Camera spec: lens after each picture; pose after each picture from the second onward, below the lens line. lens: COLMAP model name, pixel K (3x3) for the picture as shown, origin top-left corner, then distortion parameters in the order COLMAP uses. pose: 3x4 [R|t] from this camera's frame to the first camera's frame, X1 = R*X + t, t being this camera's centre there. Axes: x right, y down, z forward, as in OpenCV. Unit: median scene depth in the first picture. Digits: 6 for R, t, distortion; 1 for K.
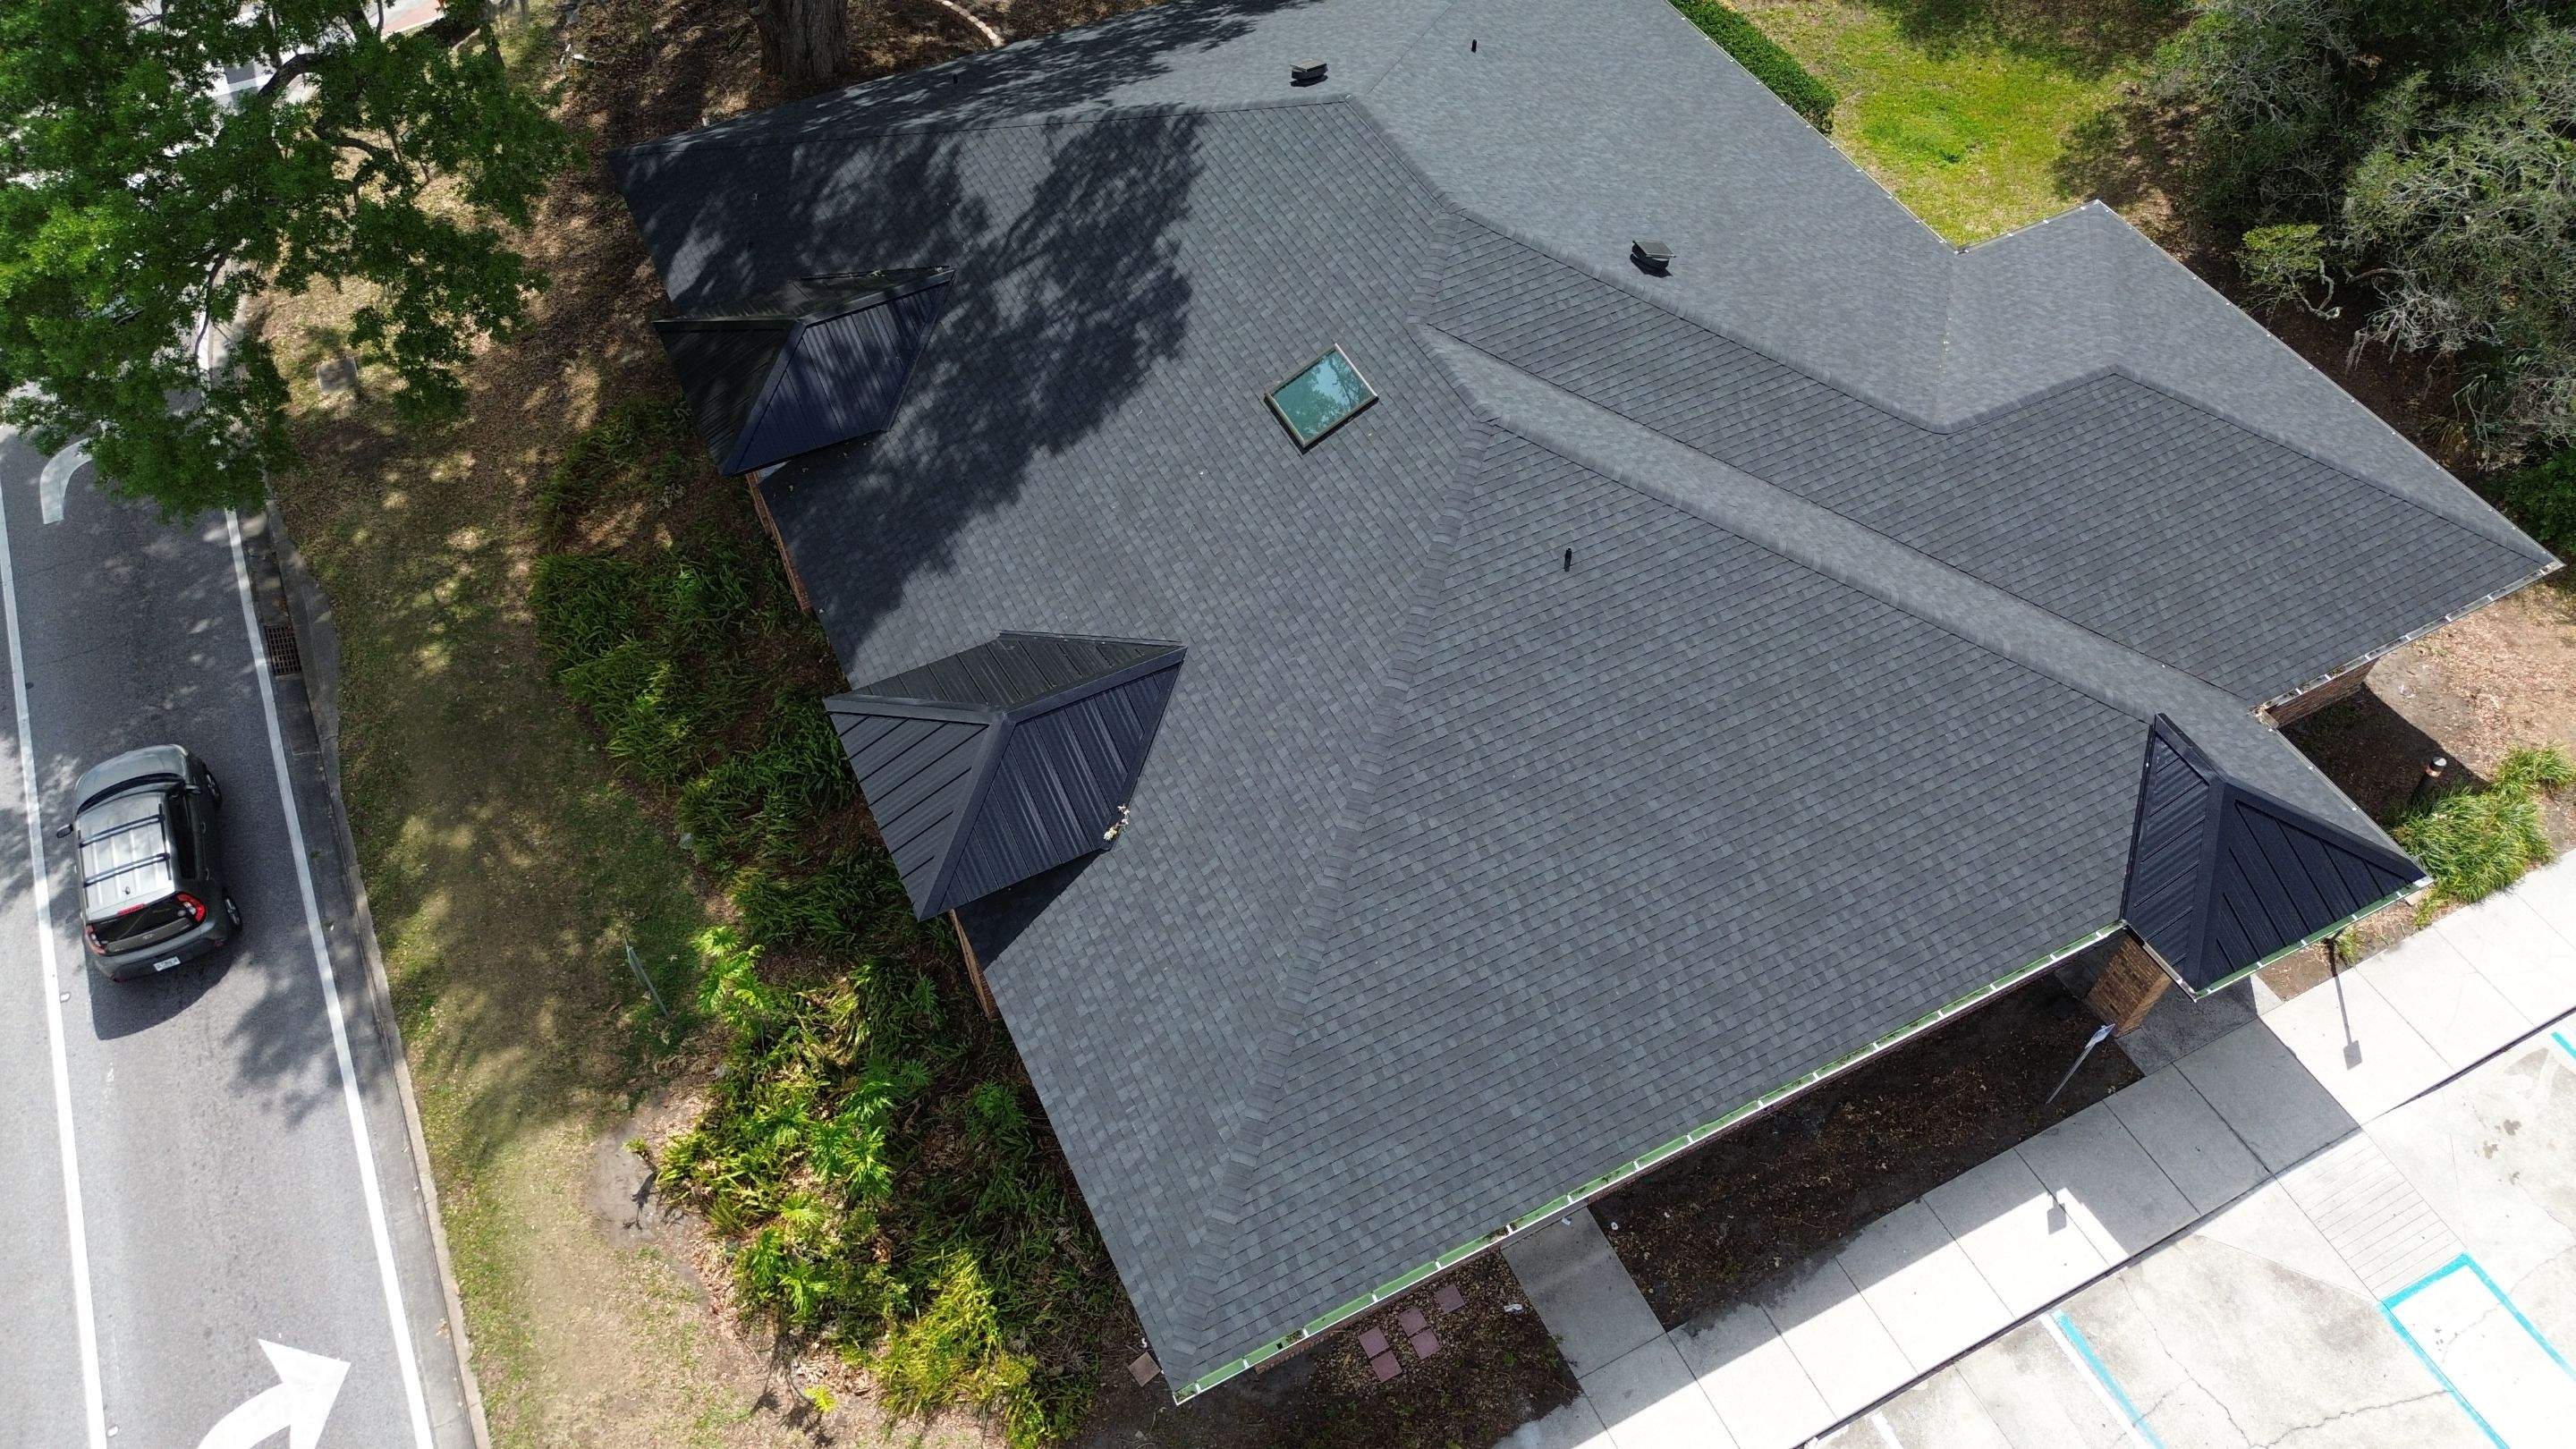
lens RADIAL K [[1820.4, 0, 1288.0], [0, 1820.4, 724.5], [0, 0, 1]] dist [0.093407, -0.104720]
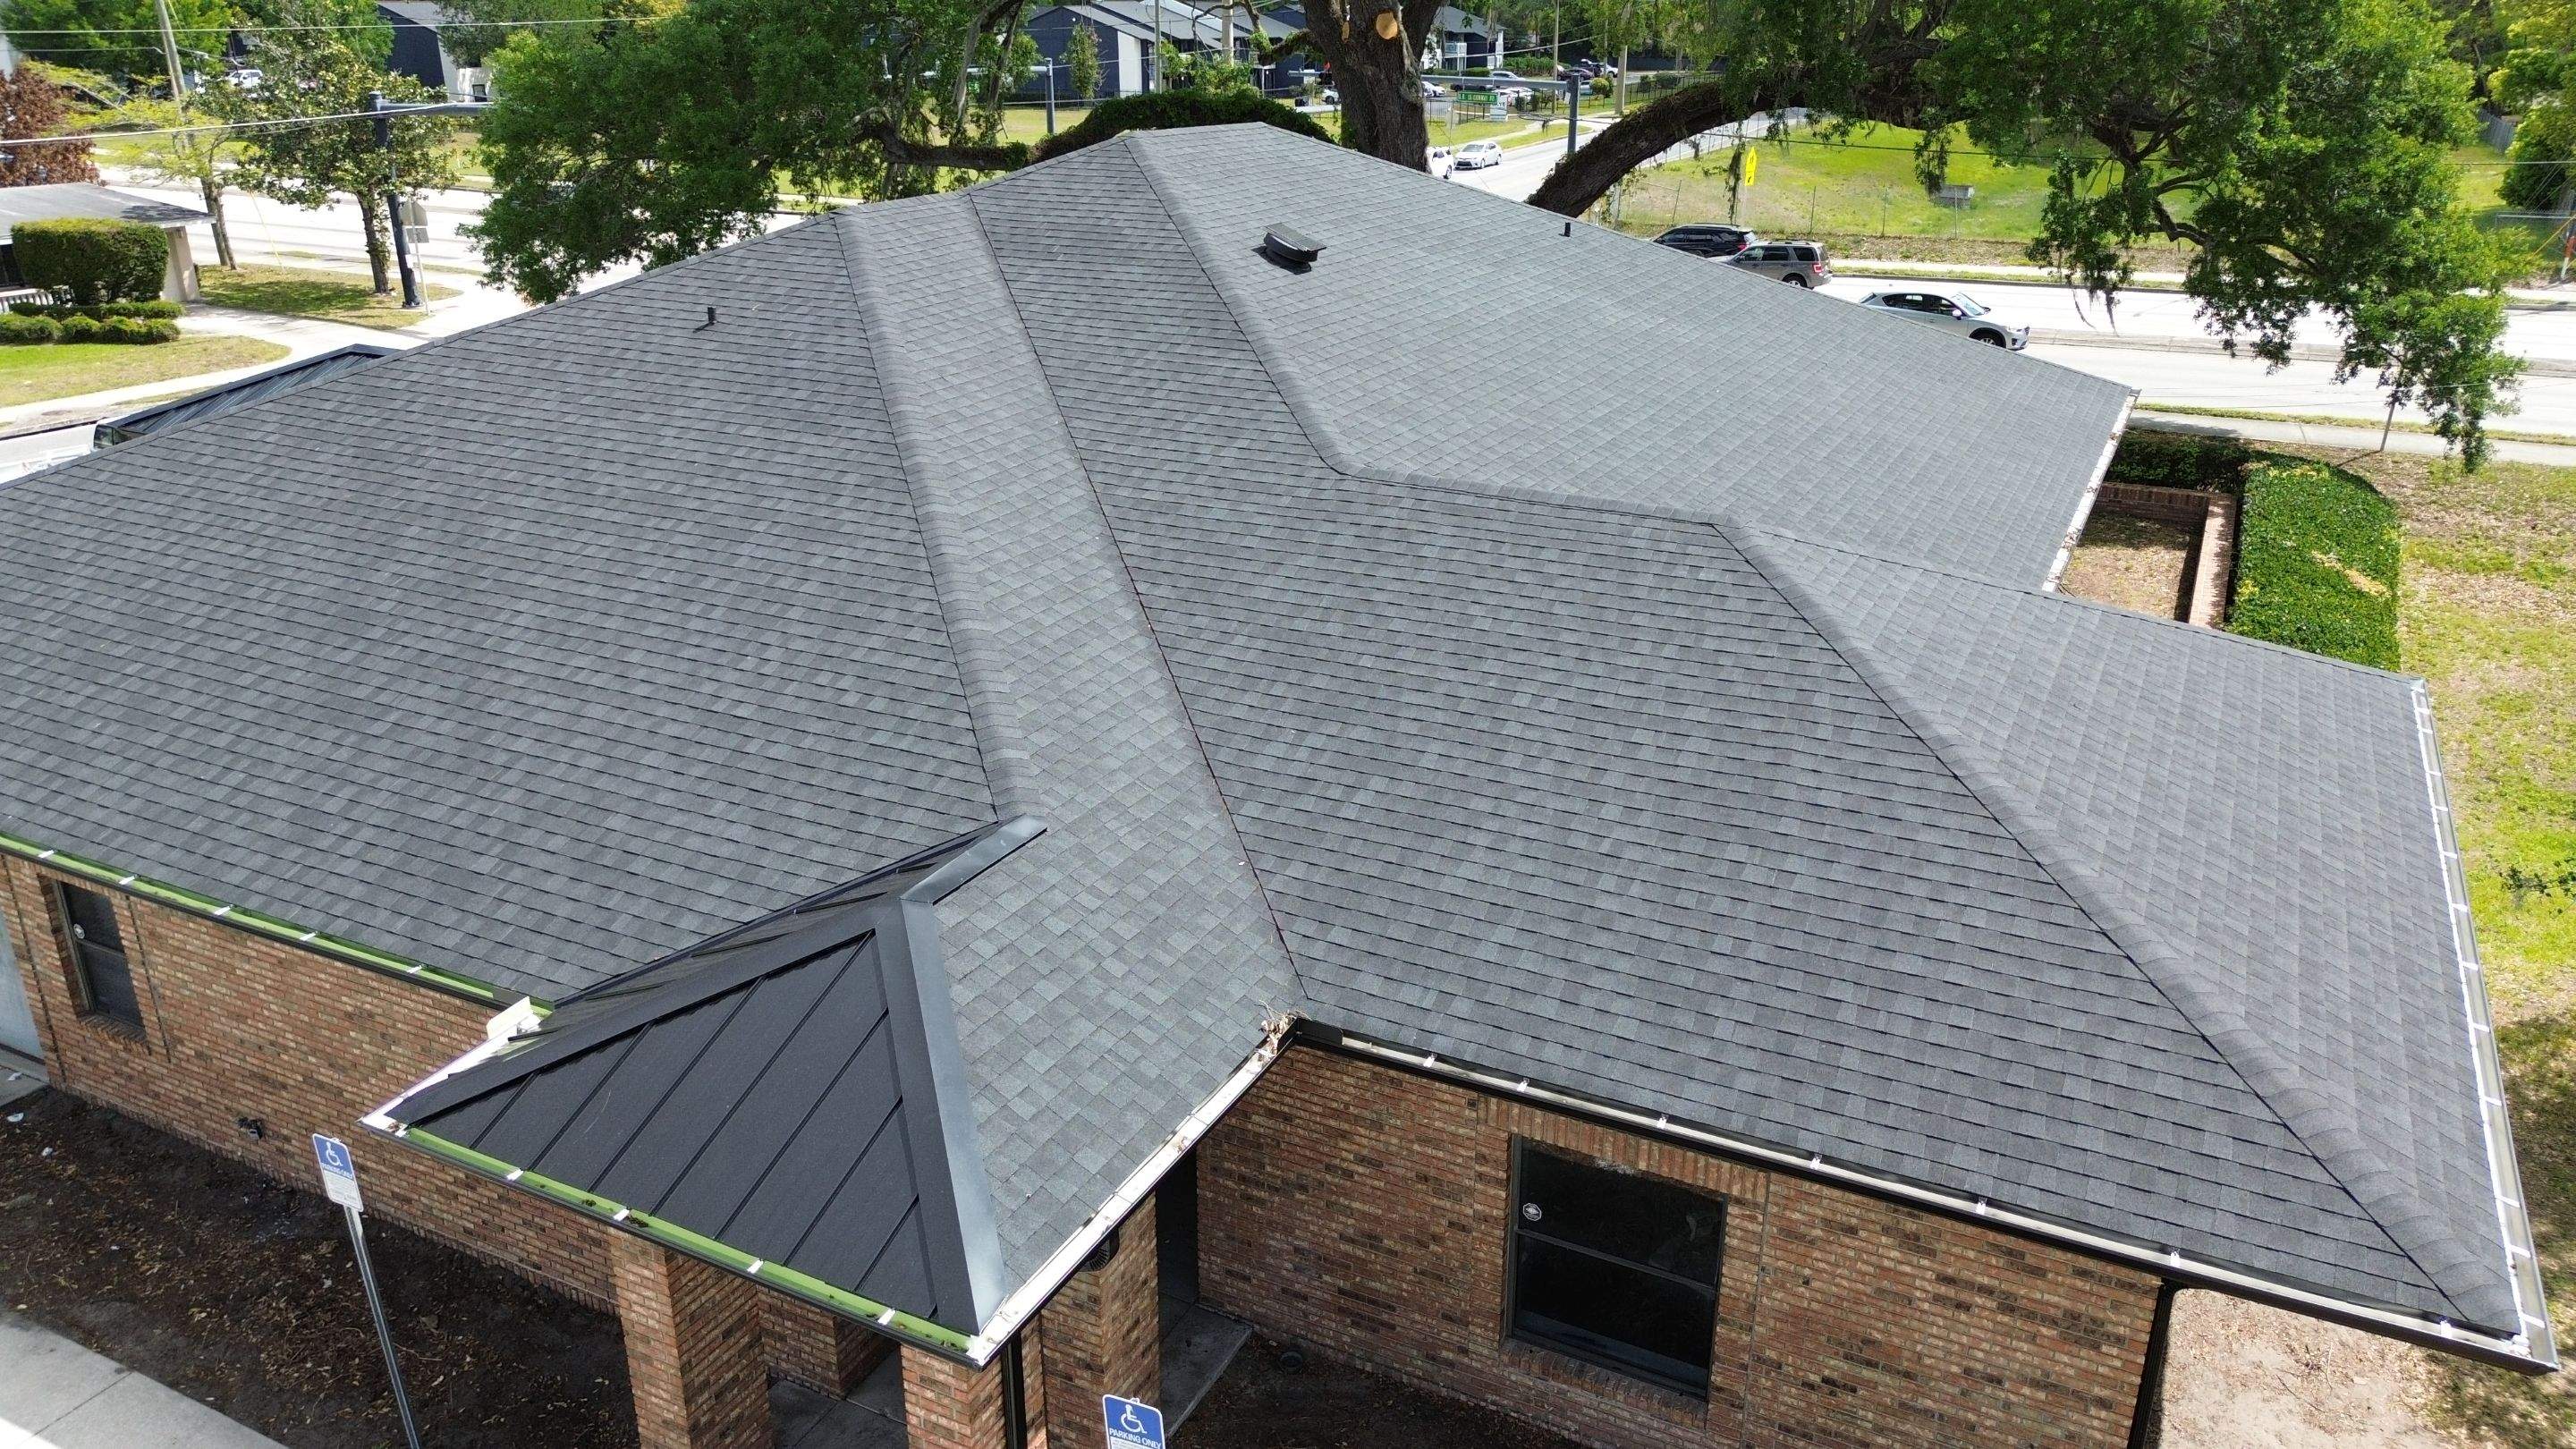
lens RADIAL K [[1827.6, 0, 1274.5], [0, 1827.6, 728.2], [0, 0, 1]] dist [0.092051, -0.128545]
pose [[0.586923, 0.294947, -0.754008, 0.768174], [-0.639621, 0.739884, -0.208462, 0.031292], [0.496393, 0.604630, 0.622910, 0.660596]]
